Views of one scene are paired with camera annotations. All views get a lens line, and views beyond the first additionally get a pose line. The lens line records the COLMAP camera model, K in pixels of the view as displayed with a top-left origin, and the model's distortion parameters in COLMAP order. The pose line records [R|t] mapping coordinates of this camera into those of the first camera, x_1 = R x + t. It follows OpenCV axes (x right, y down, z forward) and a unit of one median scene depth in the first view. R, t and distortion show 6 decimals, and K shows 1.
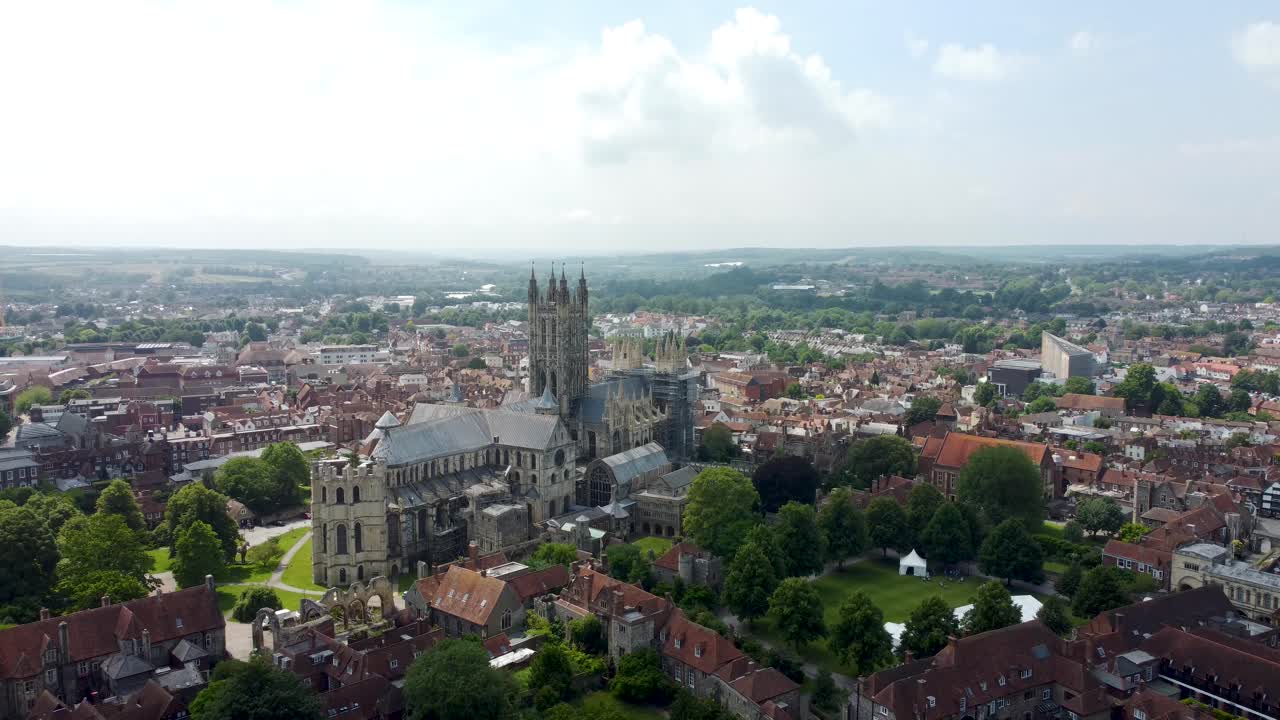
lens RADIAL K [[1004.8, 0, 640.0], [0, 1004.8, 360.0], [0, 0, 1]] dist [0.003538, -0.010536]
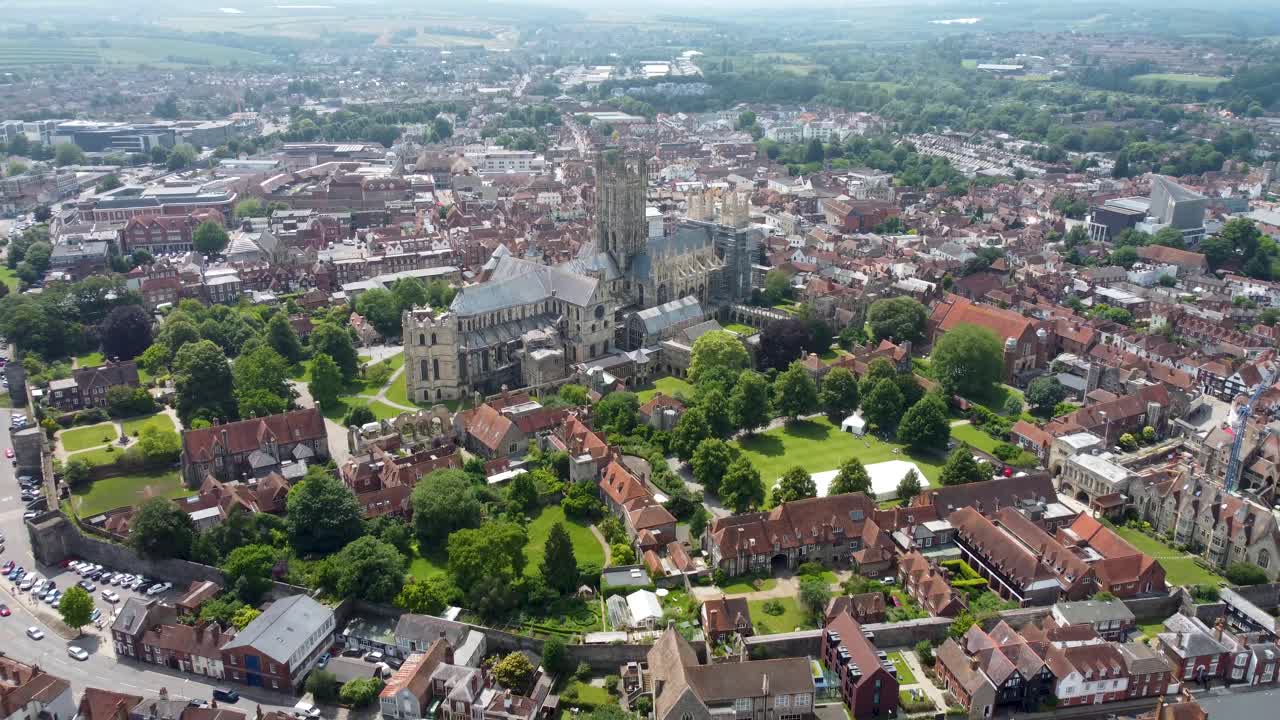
lens RADIAL K [[1004.8, 0, 640.0], [0, 1004.8, 360.0], [0, 0, 1]] dist [0.003538, -0.010536]
pose [[0.975609, 0.079720, -0.204528, 0.237058], [-0.028387, 0.969720, 0.242566, -0.154852], [0.217672, -0.230843, 0.948330, -0.208218]]
